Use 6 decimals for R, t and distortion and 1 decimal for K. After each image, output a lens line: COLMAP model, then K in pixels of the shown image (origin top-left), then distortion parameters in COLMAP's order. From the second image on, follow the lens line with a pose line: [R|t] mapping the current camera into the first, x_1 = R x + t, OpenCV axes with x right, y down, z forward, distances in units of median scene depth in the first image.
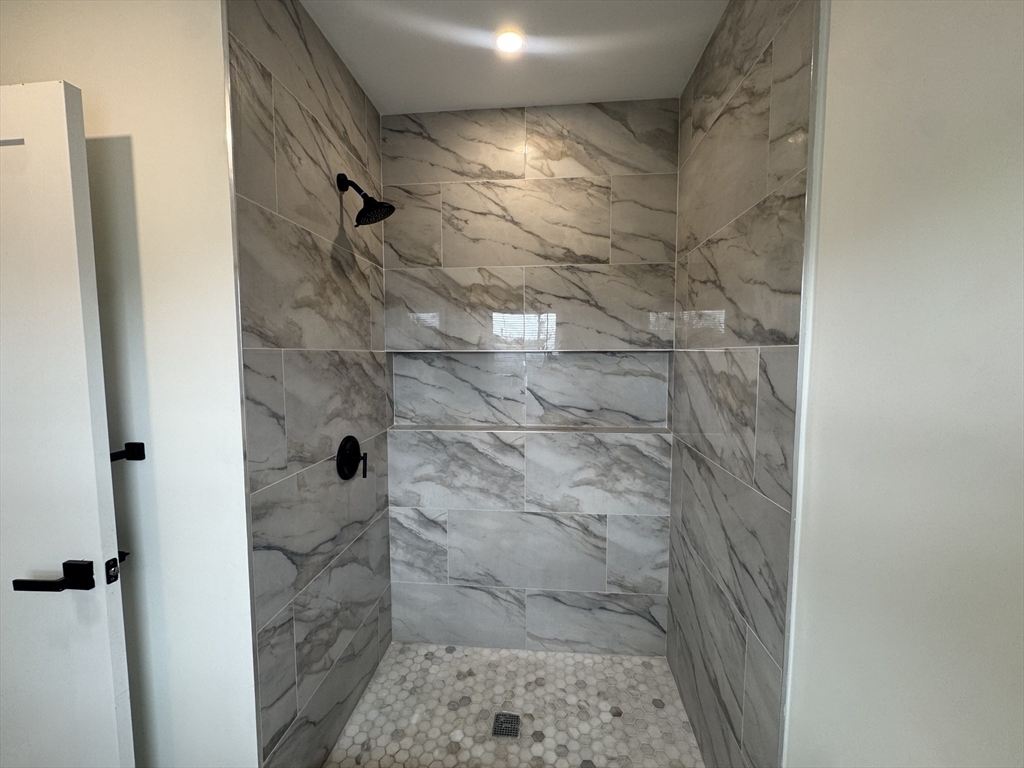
lens RADIAL K [[410.1, 0, 510.6], [0, 410.1, 383.2], [0, 0, 1]] dist [-0.002993, 0.000368]
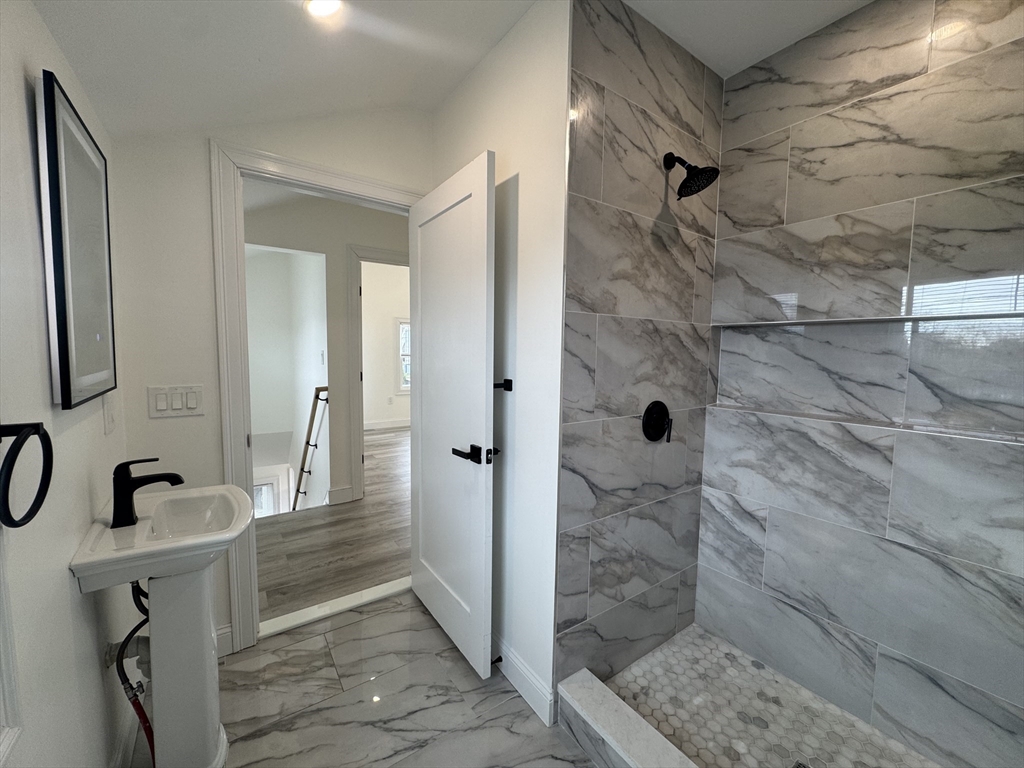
lens RADIAL K [[410.1, 0, 510.6], [0, 410.1, 383.2], [0, 0, 1]] dist [-0.002993, 0.000368]
pose [[0.653103, 0.071831, -0.753855, 0.133818], [-0.071922, 0.996875, 0.032677, 0.065048], [0.753846, 0.032877, 0.656228, 0.009369]]
